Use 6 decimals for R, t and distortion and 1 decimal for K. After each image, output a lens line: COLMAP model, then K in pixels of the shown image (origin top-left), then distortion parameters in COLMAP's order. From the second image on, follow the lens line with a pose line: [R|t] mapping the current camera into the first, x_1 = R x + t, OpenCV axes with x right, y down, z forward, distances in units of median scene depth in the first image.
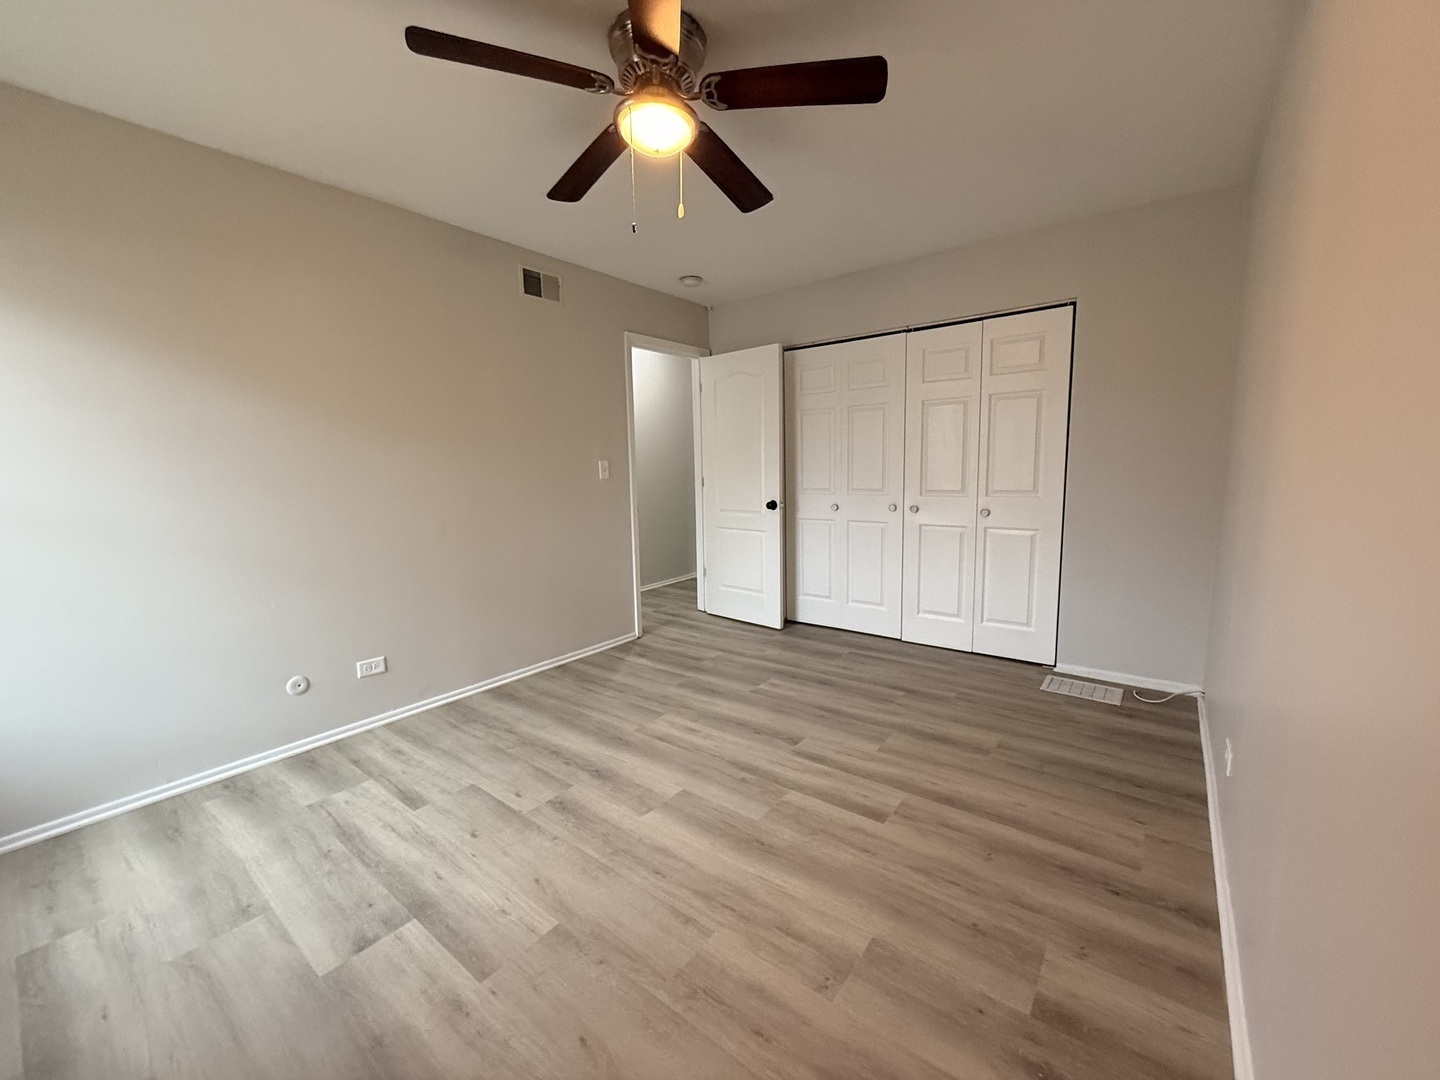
lens RADIAL K [[575.0, 0, 721.8], [0, 575.0, 541.1], [0, 0, 1]] dist [0.000778, -0.000174]
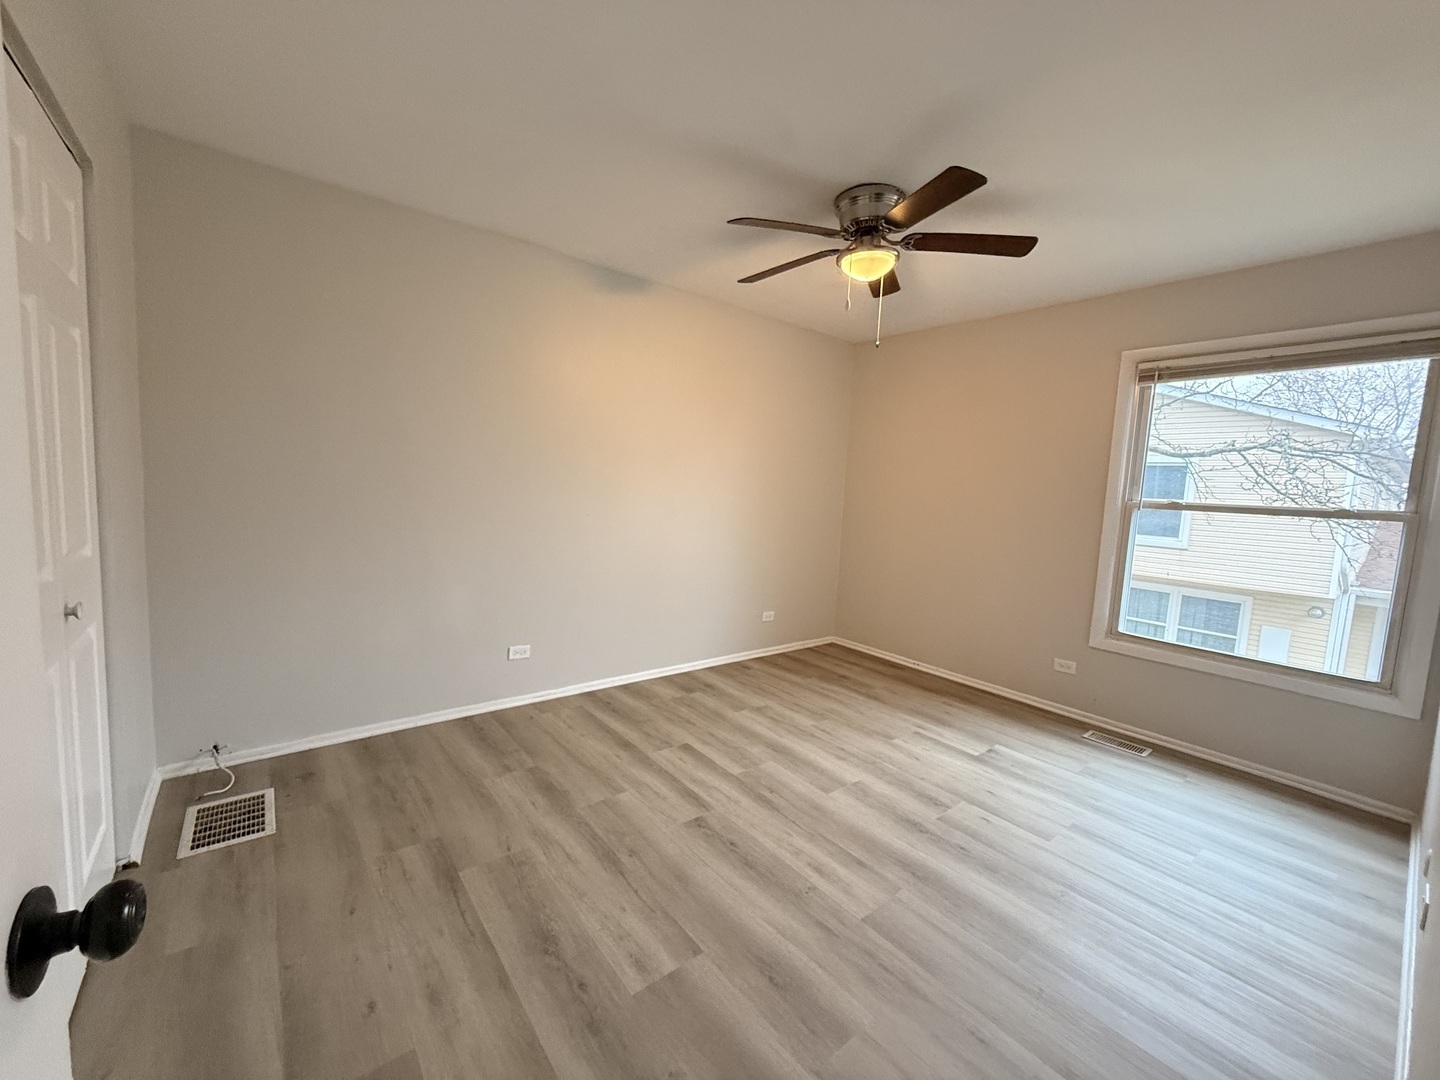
lens RADIAL K [[575.0, 0, 721.8], [0, 575.0, 541.1], [0, 0, 1]] dist [0.000778, -0.000174]
pose [[-0.972939, -0.053920, 0.224684, -0.088315], [-0.001929, 0.974253, 0.225450, -0.283505], [-0.231055, 0.218916, -0.947992, 1.922589]]
